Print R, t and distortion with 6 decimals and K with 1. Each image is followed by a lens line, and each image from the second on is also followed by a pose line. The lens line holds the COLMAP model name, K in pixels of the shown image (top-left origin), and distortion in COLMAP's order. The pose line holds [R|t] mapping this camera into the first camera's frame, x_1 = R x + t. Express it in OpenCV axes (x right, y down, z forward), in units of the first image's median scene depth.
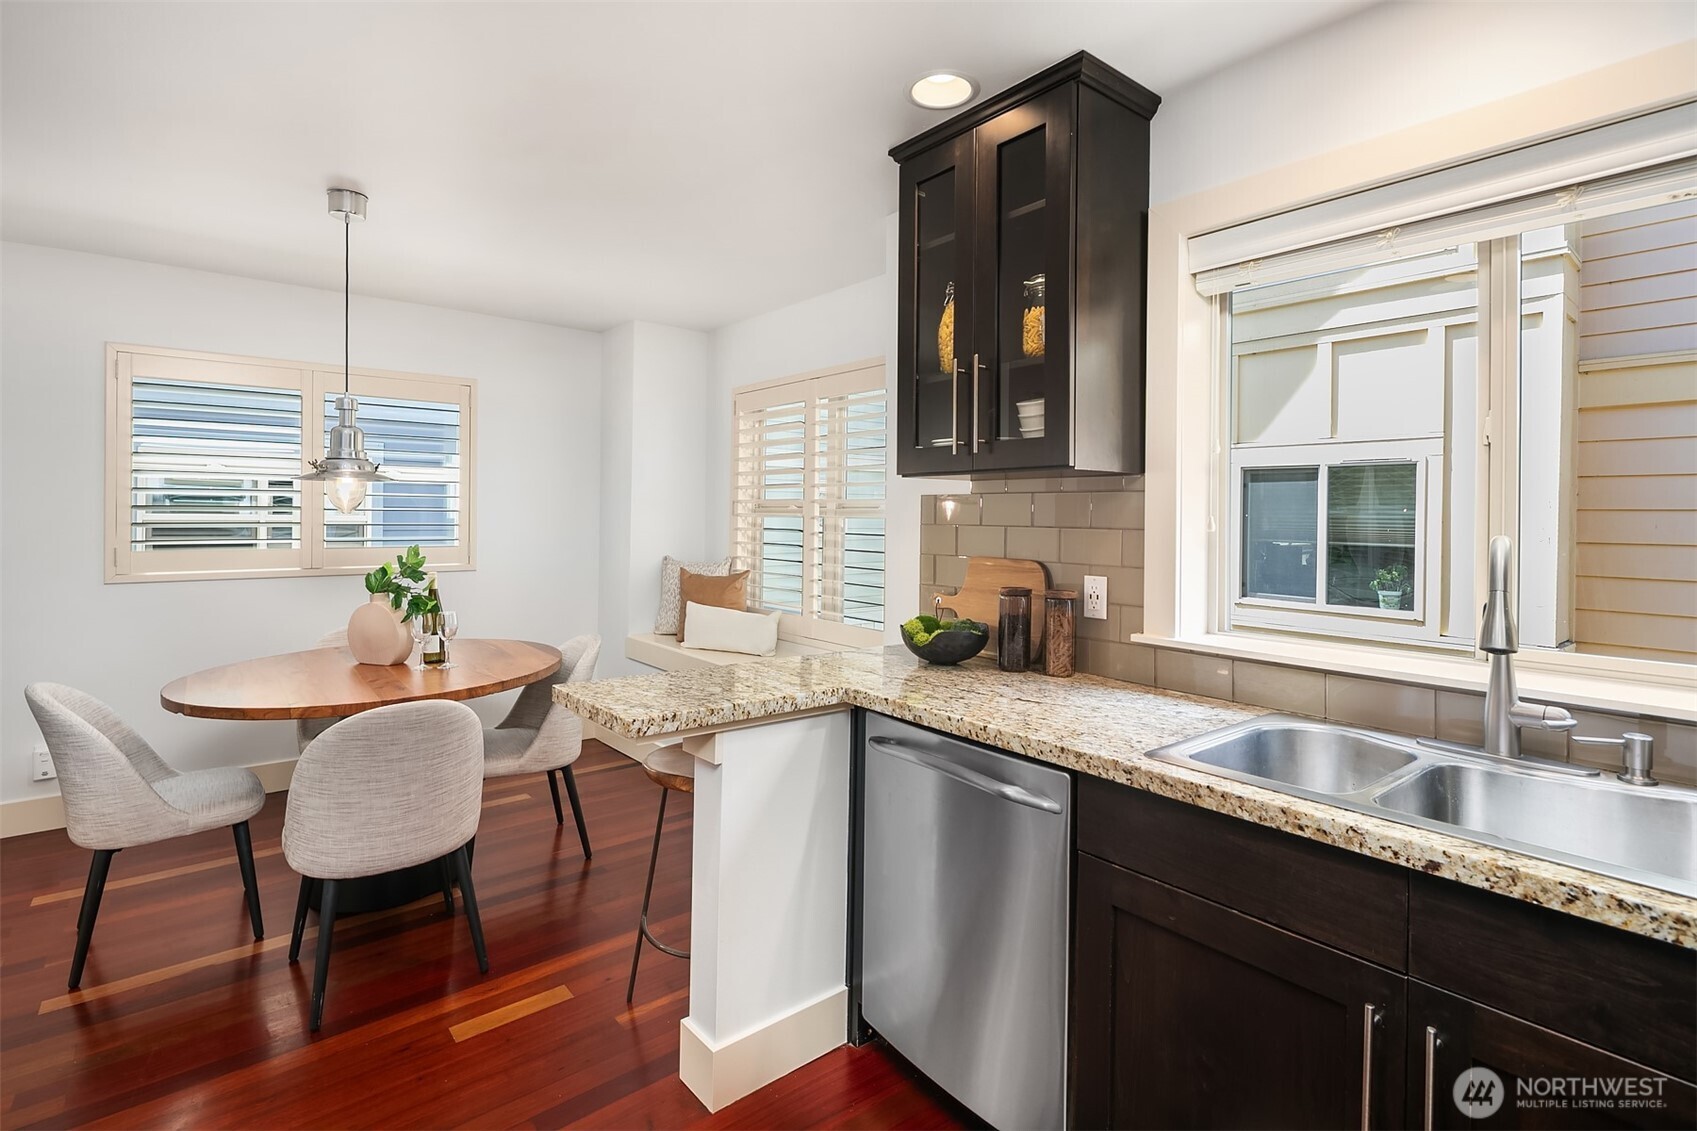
lens RADIAL K [[816.2, 0, 860.3], [0, 816.2, 518.5], [0, 0, 1]] dist [0.007860, -0.003297]
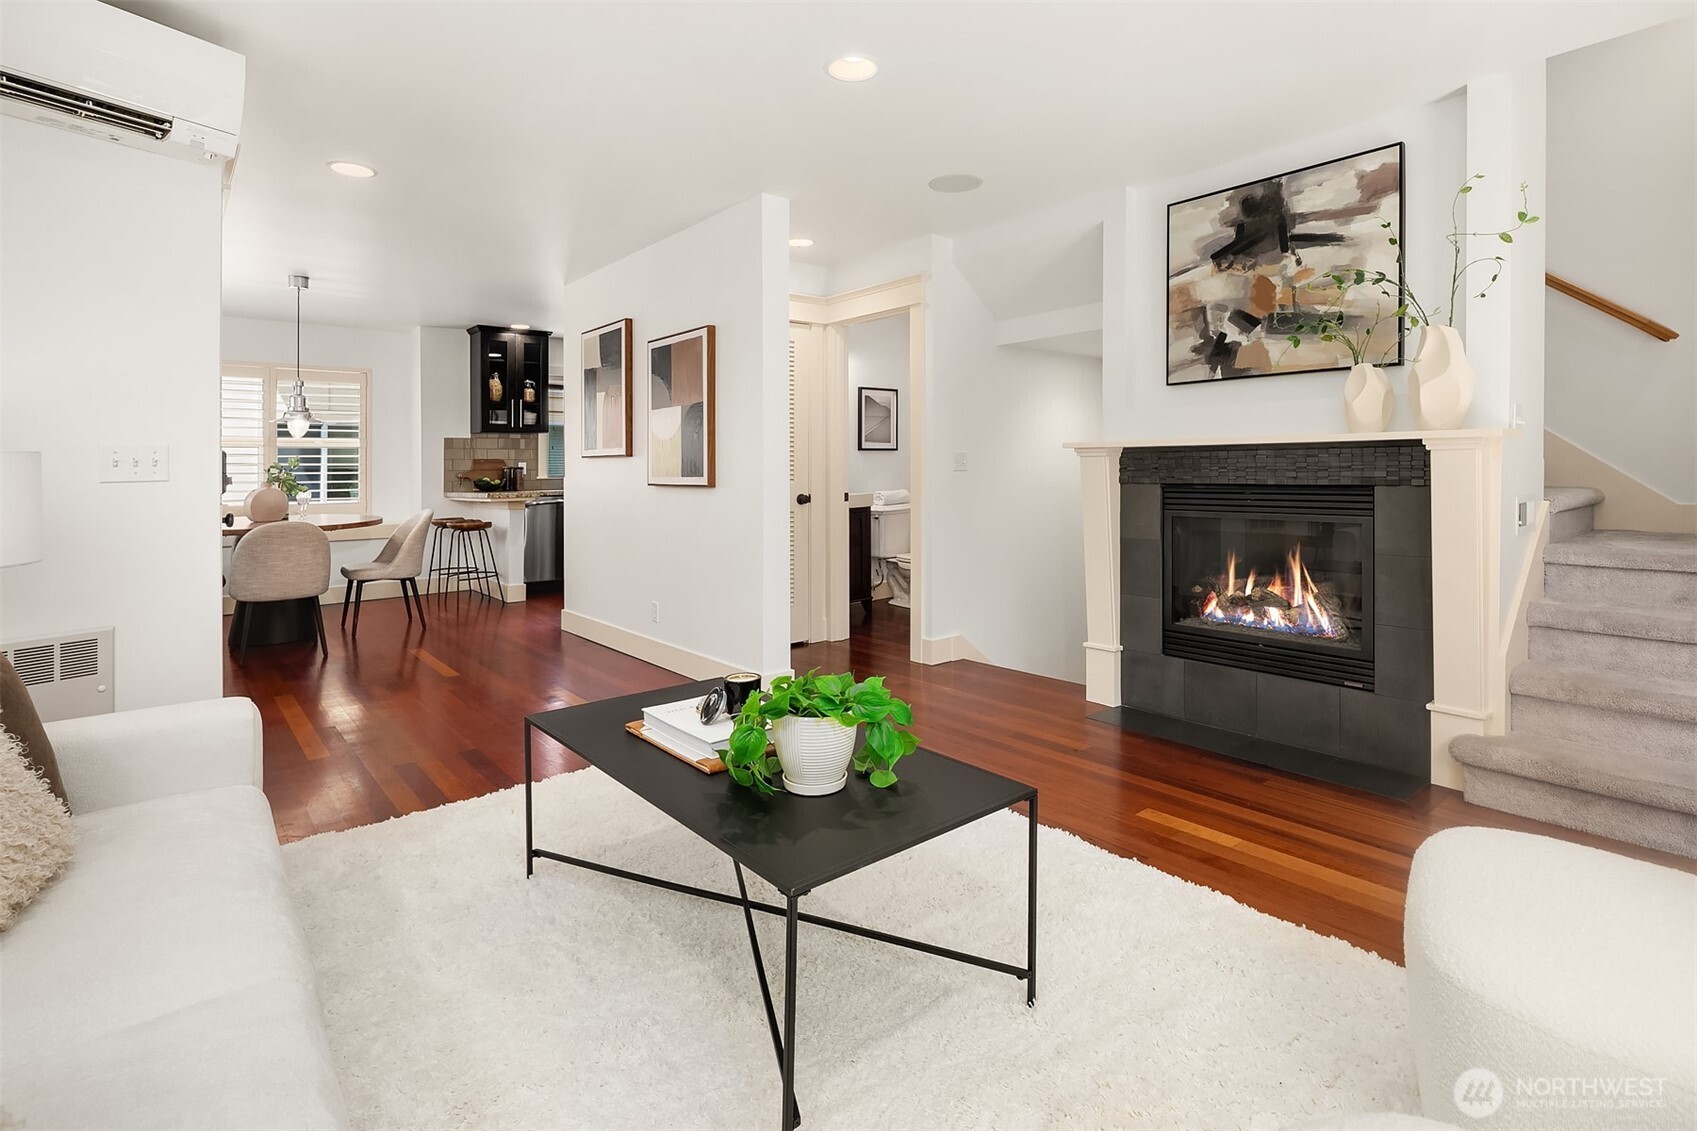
lens RADIAL K [[816.2, 0, 868.5], [0, 816.2, 458.6], [0, 0, 1]] dist [0.007860, -0.003297]
pose [[-0.021539, -0.002563, 0.999765, -3.591042], [0.008847, 0.999957, 0.002754, 0.063680], [-0.999729, 0.008904, -0.021515, -0.463101]]
